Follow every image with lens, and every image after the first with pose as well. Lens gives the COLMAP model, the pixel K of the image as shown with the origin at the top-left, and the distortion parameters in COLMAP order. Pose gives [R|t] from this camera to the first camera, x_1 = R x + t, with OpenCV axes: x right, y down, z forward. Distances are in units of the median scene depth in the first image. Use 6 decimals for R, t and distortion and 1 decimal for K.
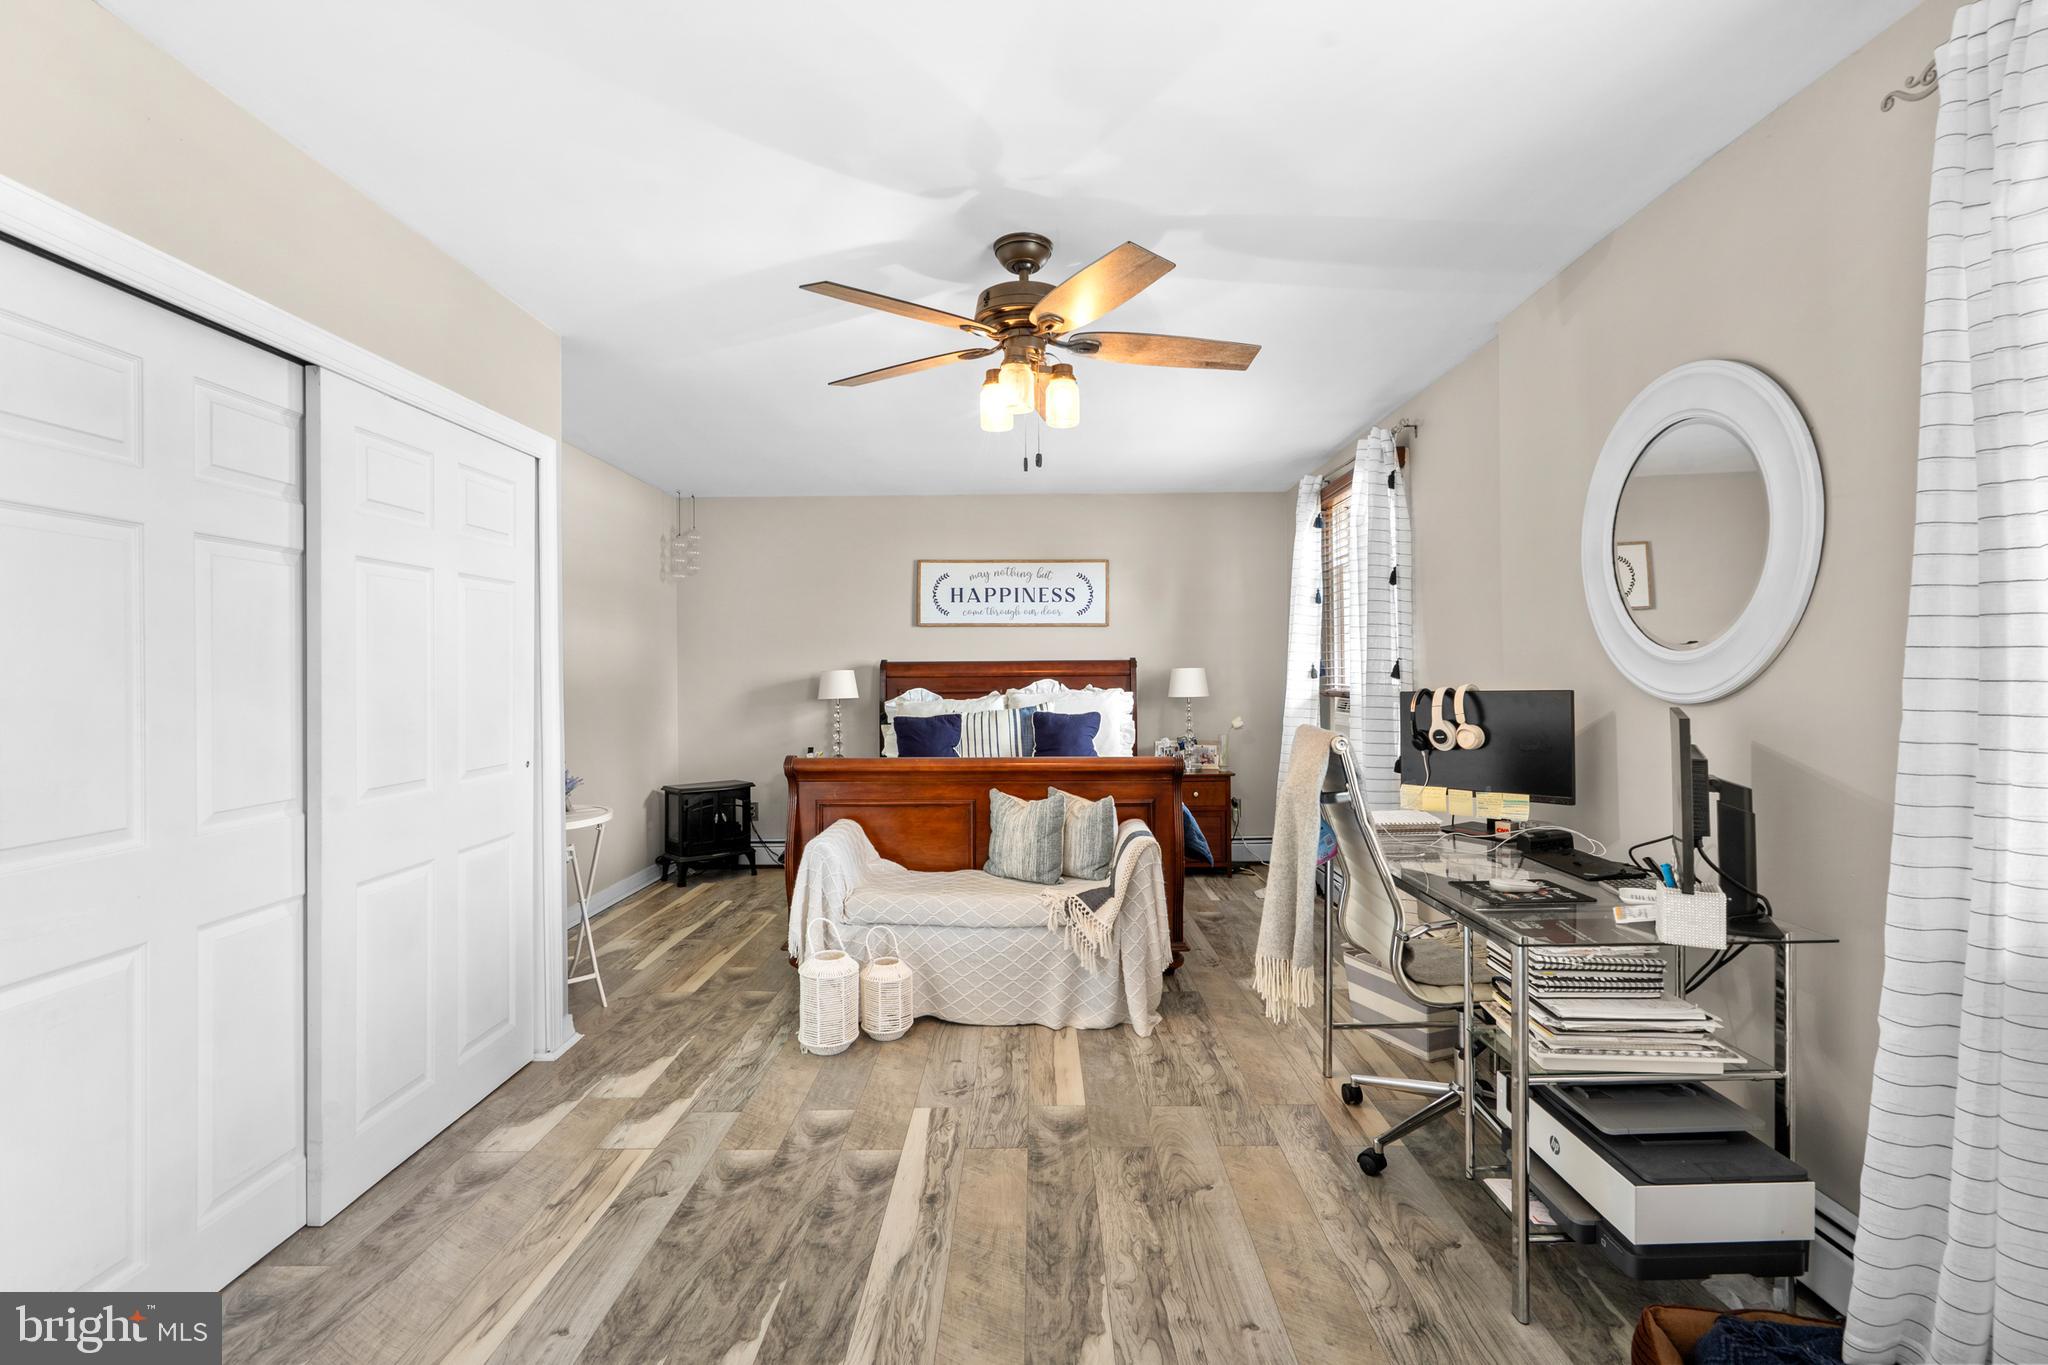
lens RADIAL K [[948.7, 0, 1023.8], [0, 948.7, 694.5], [0, 0, 1]] dist [-0.005067, 0.000116]
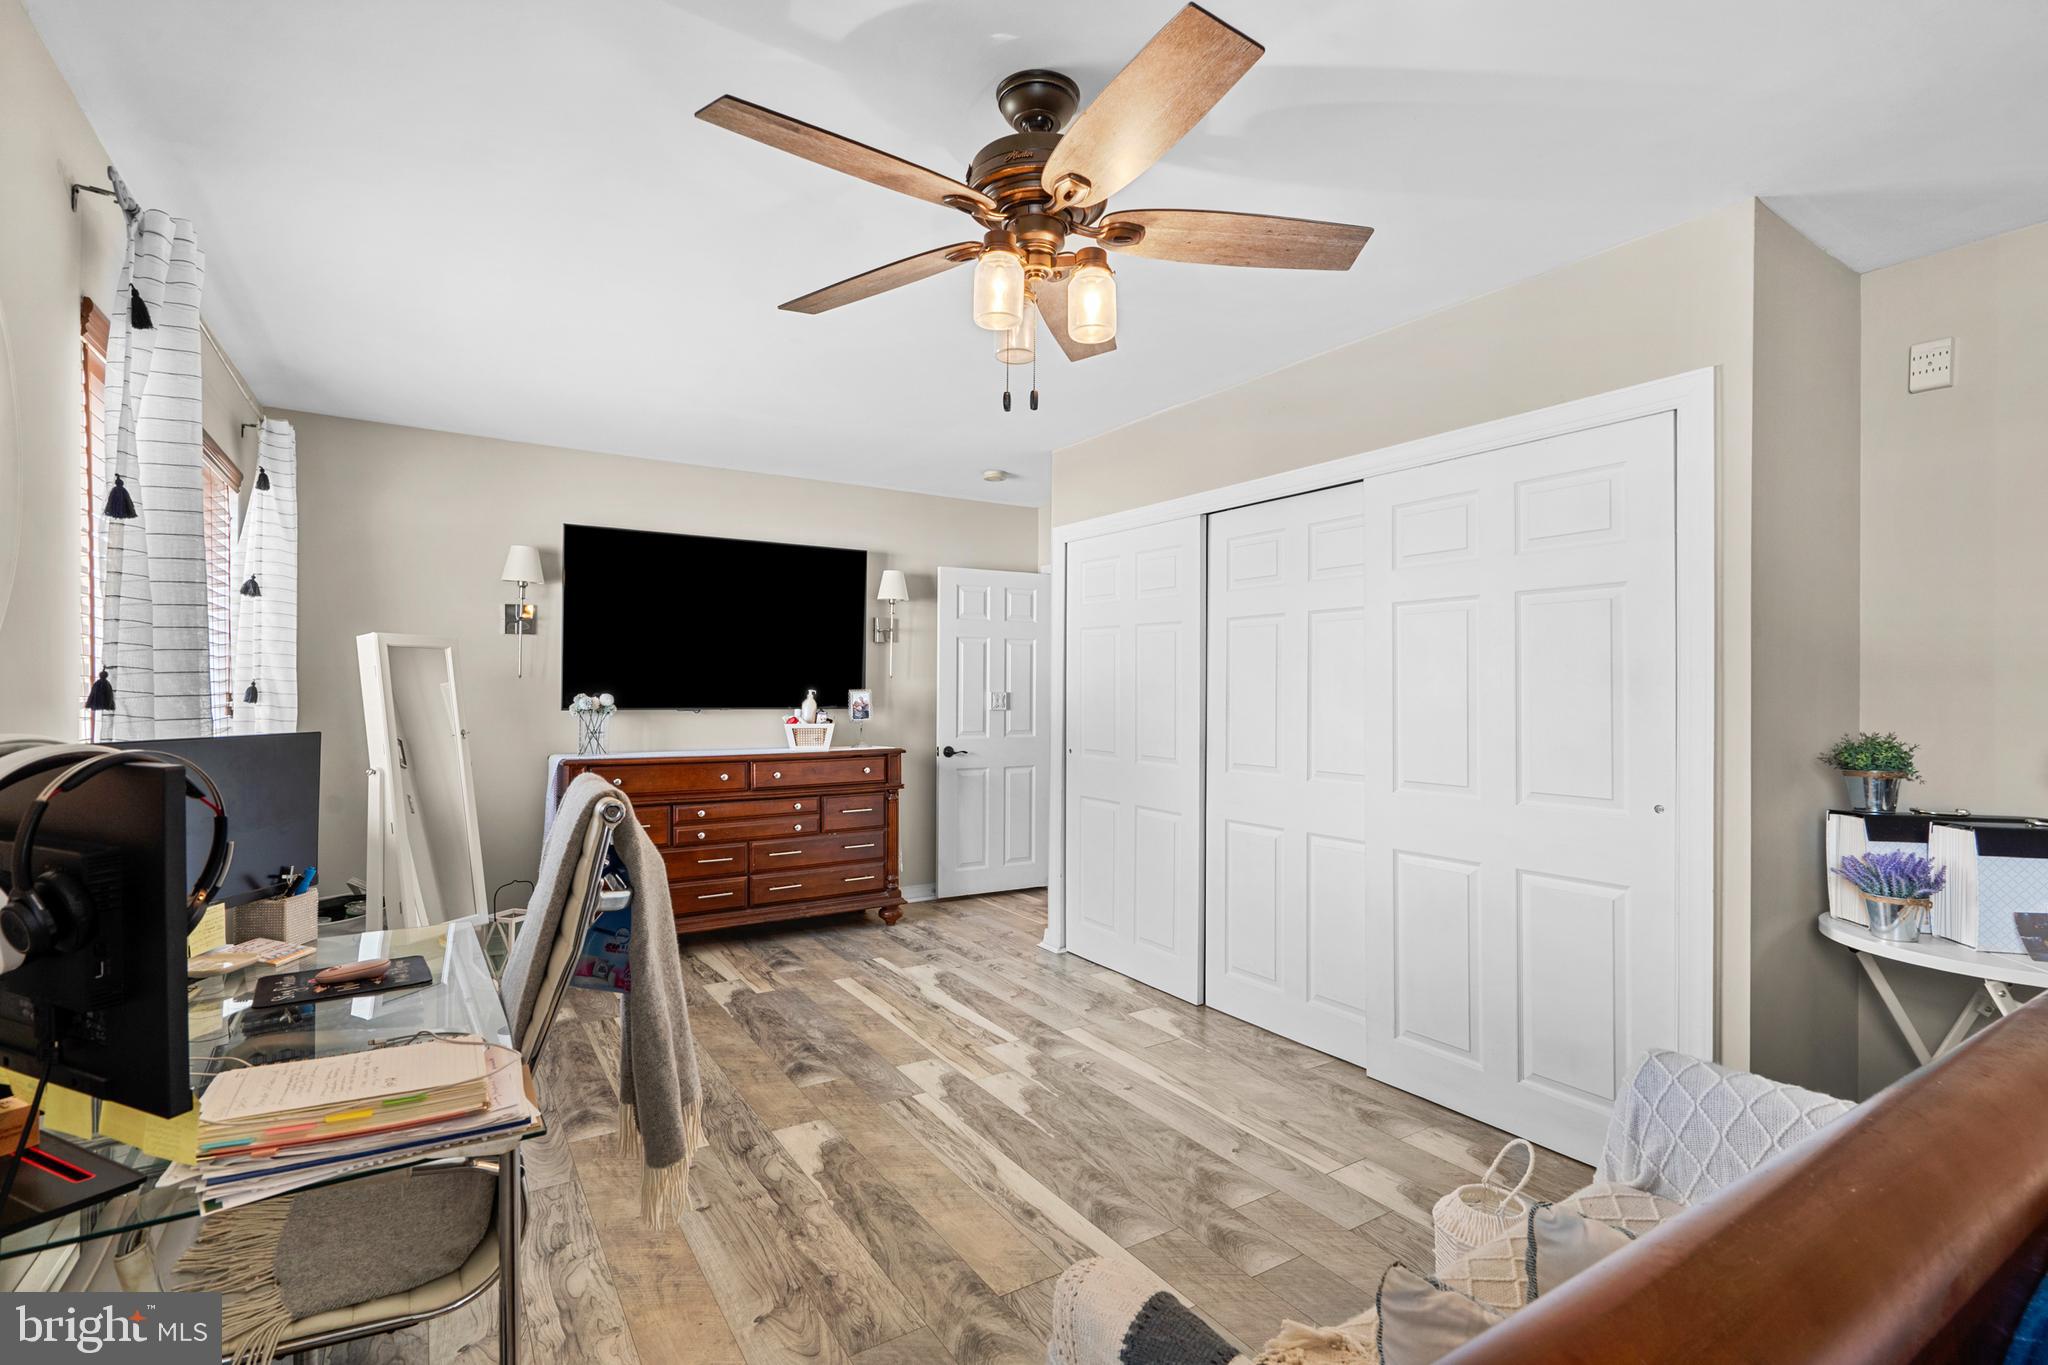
lens RADIAL K [[948.7, 0, 1023.8], [0, 948.7, 694.5], [0, 0, 1]] dist [-0.005067, 0.000116]
pose [[-0.838146, 0.004872, -0.545425, 0.458810], [-0.009936, 0.999658, 0.024199, -0.044388], [0.545356, 0.025701, -0.837810, 1.841164]]
